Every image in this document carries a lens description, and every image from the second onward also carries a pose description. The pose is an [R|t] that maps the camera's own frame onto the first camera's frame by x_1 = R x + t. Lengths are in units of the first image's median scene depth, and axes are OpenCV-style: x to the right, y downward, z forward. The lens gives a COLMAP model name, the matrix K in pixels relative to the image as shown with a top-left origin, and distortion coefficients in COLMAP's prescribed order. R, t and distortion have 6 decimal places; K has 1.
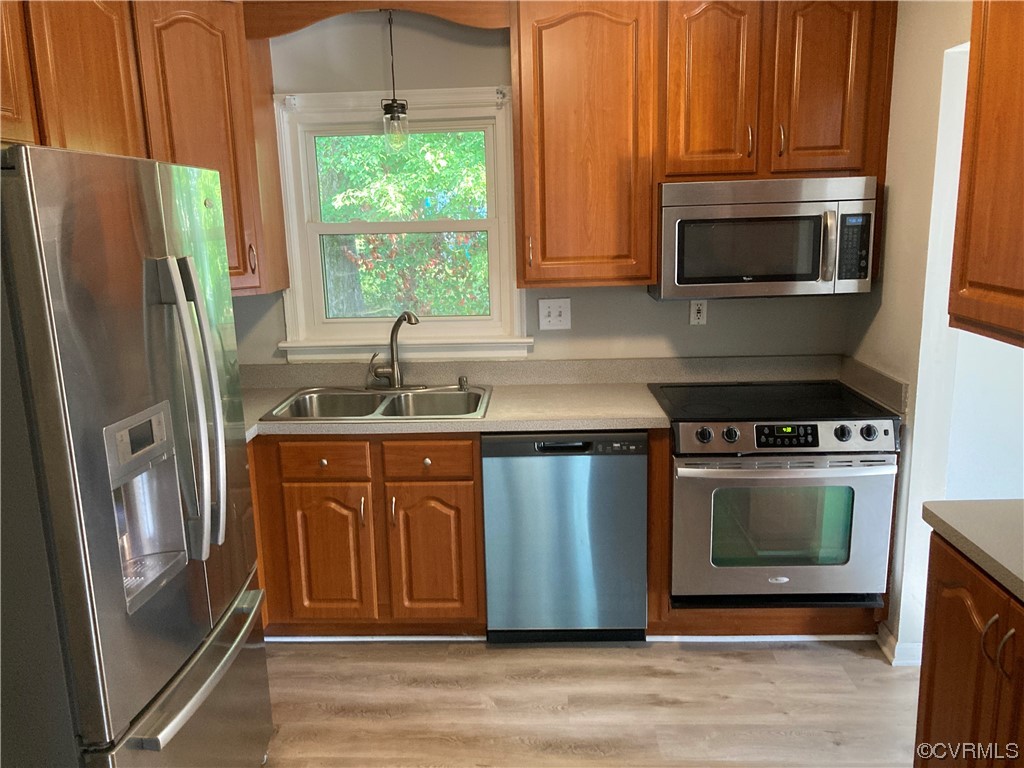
lens RADIAL K [[844.6, 0, 515.3], [0, 844.6, 389.3], [0, 0, 1]] dist [0.017581, -0.003775]
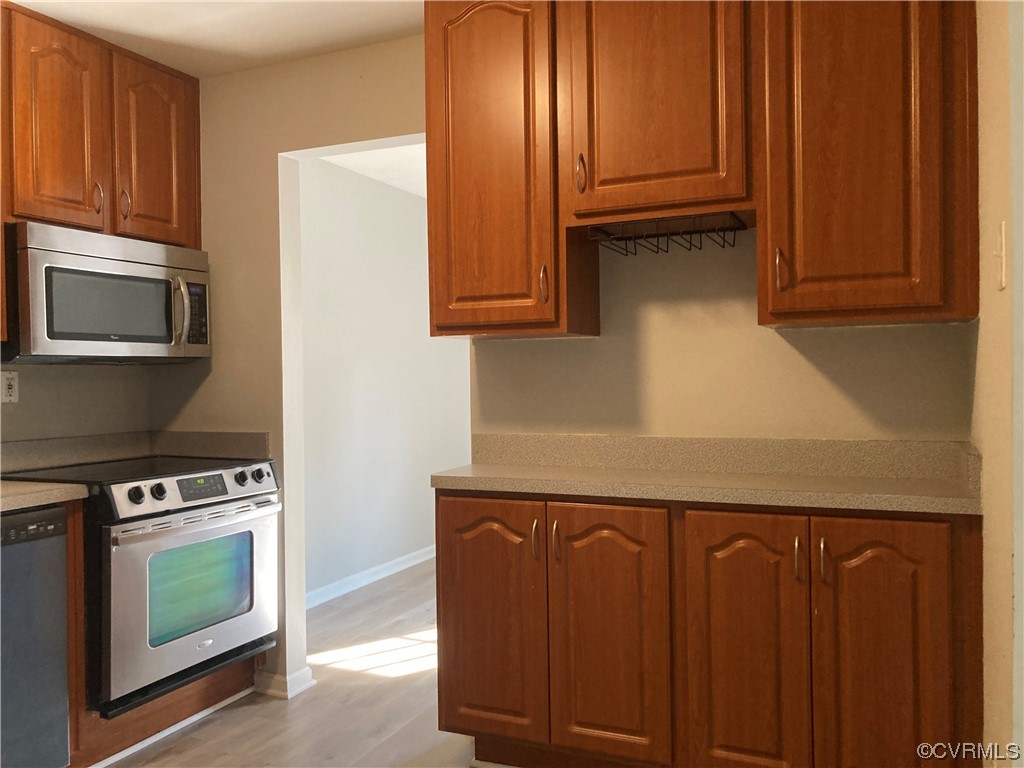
lens RADIAL K [[844.6, 0, 513.2], [0, 844.6, 379.2], [0, 0, 1]] dist [0.017581, -0.003775]
pose [[0.378576, 0.015832, 0.925435, -0.442829], [0.199758, 0.974892, -0.098395, 0.098746], [-0.903757, 0.222113, 0.365908, 0.277163]]
